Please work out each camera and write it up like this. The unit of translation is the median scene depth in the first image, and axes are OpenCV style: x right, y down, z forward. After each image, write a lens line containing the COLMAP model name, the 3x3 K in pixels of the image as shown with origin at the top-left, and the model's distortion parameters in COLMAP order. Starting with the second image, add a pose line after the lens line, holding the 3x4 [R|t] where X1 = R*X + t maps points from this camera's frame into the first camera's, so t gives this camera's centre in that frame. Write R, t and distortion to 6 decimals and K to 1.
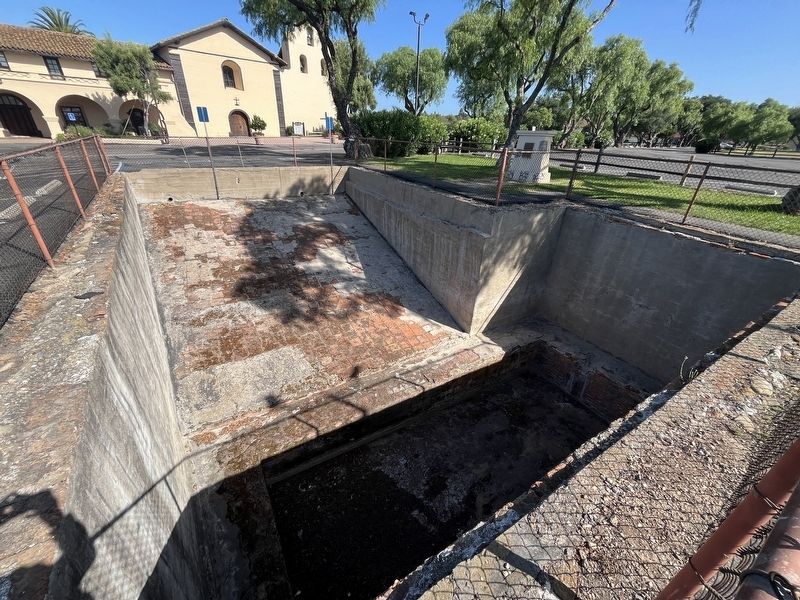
lens RADIAL K [[320.2, 0, 400.1], [0, 320.2, 298.5], [0, 0, 1]] dist [-0.004990, -0.000148]
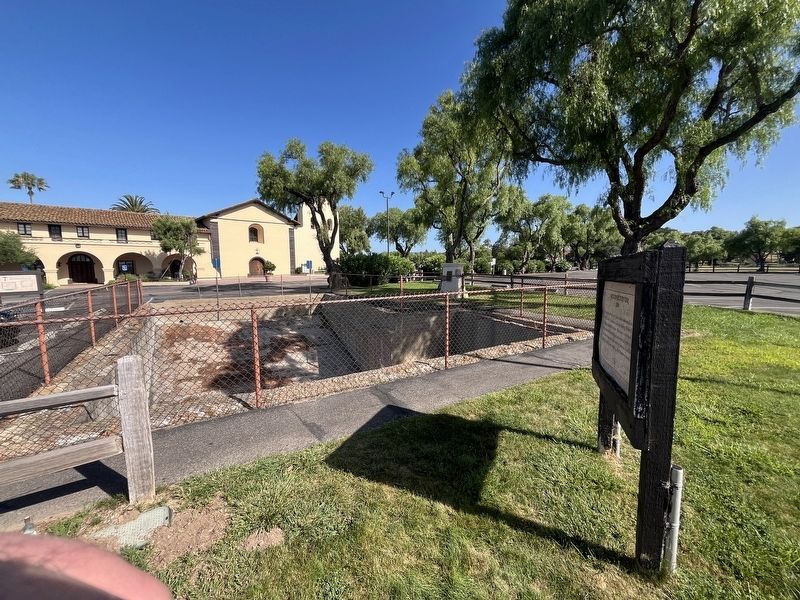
lens RADIAL K [[320.2, 0, 401.3], [0, 320.2, 300.7], [0, 0, 1]] dist [-0.004990, -0.000148]
pose [[0.998871, -0.041997, -0.022200, 0.116478], [0.030933, 0.929709, -0.366994, 0.064598], [0.036053, 0.365893, 0.929958, -0.119504]]
